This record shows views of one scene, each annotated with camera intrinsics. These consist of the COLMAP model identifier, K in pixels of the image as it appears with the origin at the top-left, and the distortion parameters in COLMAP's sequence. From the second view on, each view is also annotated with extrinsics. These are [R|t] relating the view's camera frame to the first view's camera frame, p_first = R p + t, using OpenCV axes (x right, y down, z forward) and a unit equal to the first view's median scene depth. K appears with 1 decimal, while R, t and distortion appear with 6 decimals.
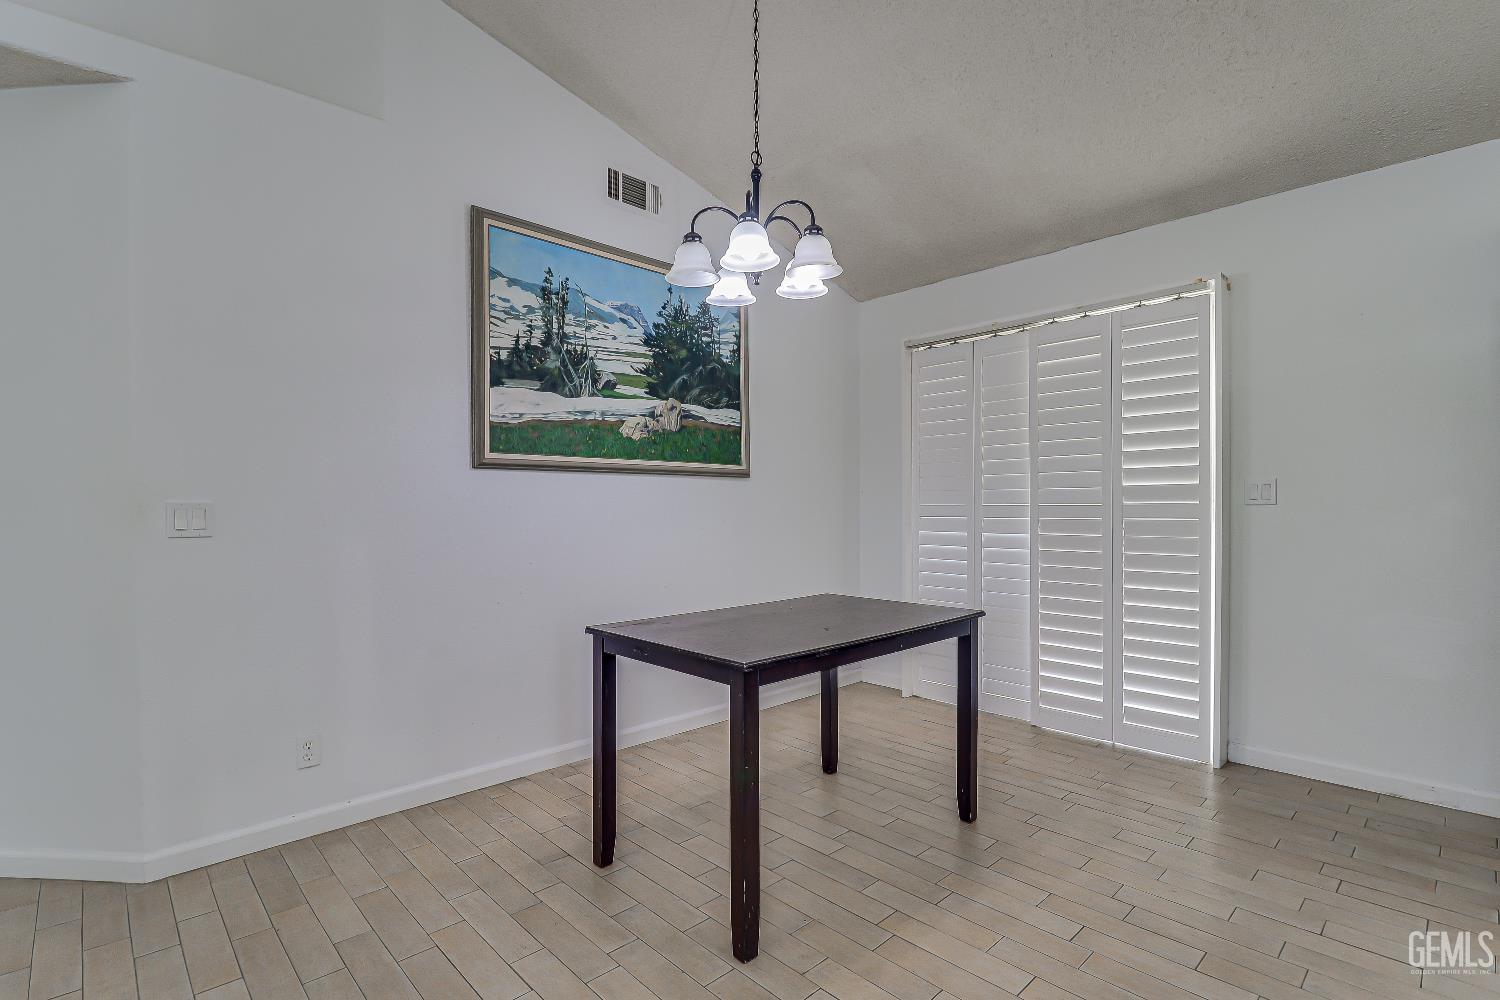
lens RADIAL K [[700.6, 0, 755.1], [0, 700.6, 505.1], [0, 0, 1]] dist [-0.001942, -0.002176]
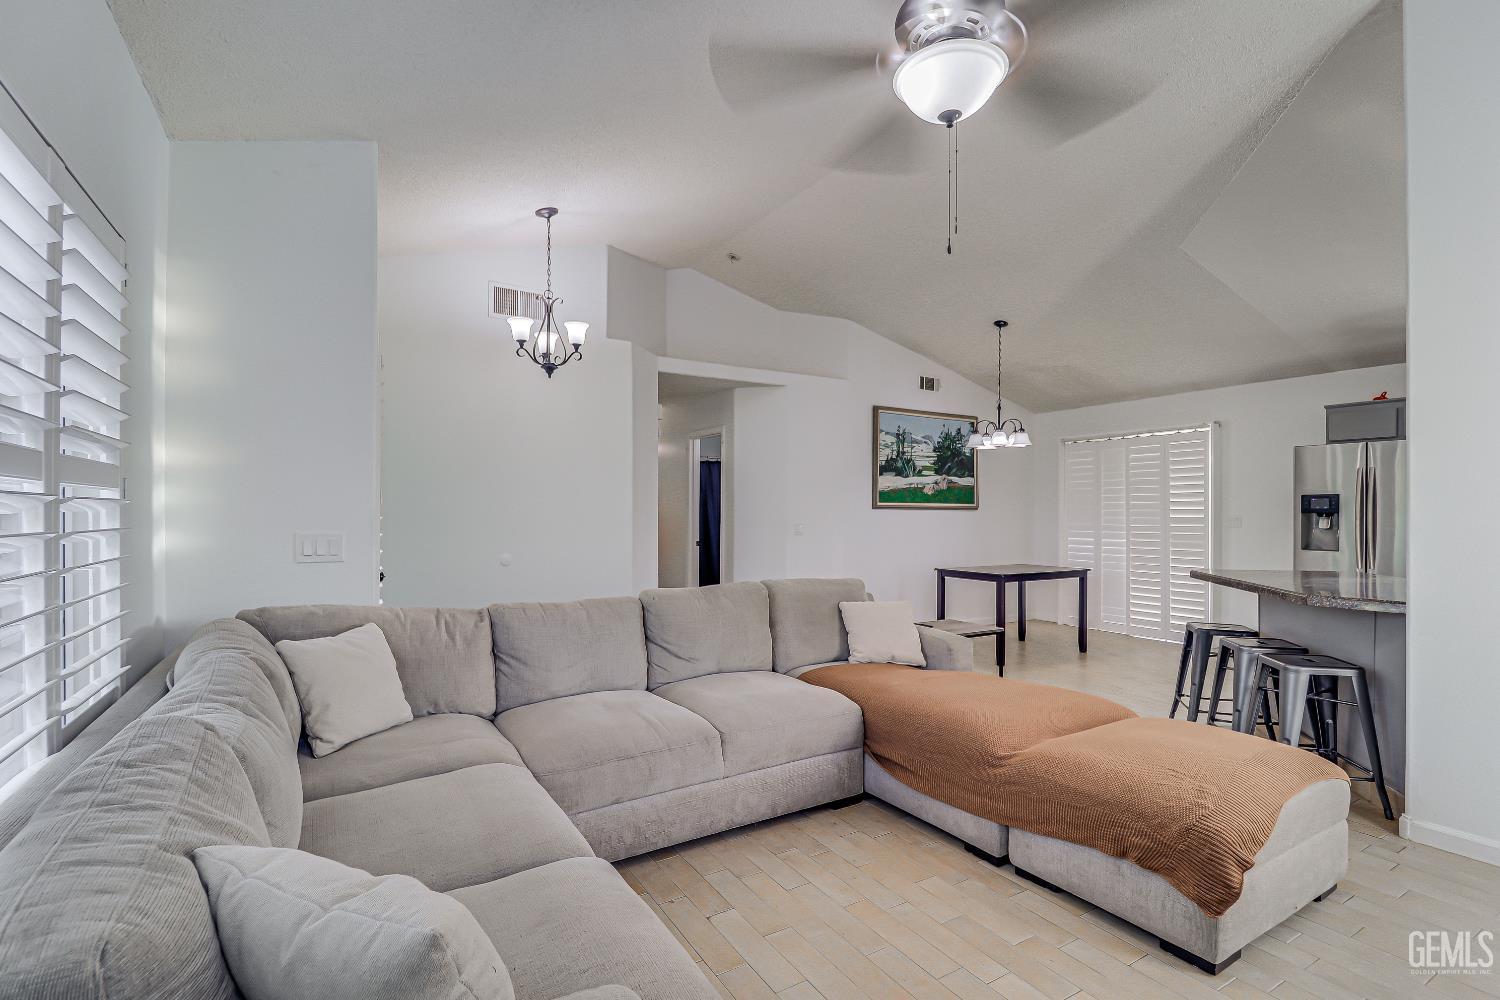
lens RADIAL K [[700.6, 0, 744.7], [0, 700.6, 510.7], [0, 0, 1]] dist [-0.001942, -0.002176]
pose [[0.973246, 0.007034, -0.229660, -0.240477], [-0.007523, 0.999971, -0.001256, -0.035247], [0.229644, 0.002950, 0.973270, -1.373293]]
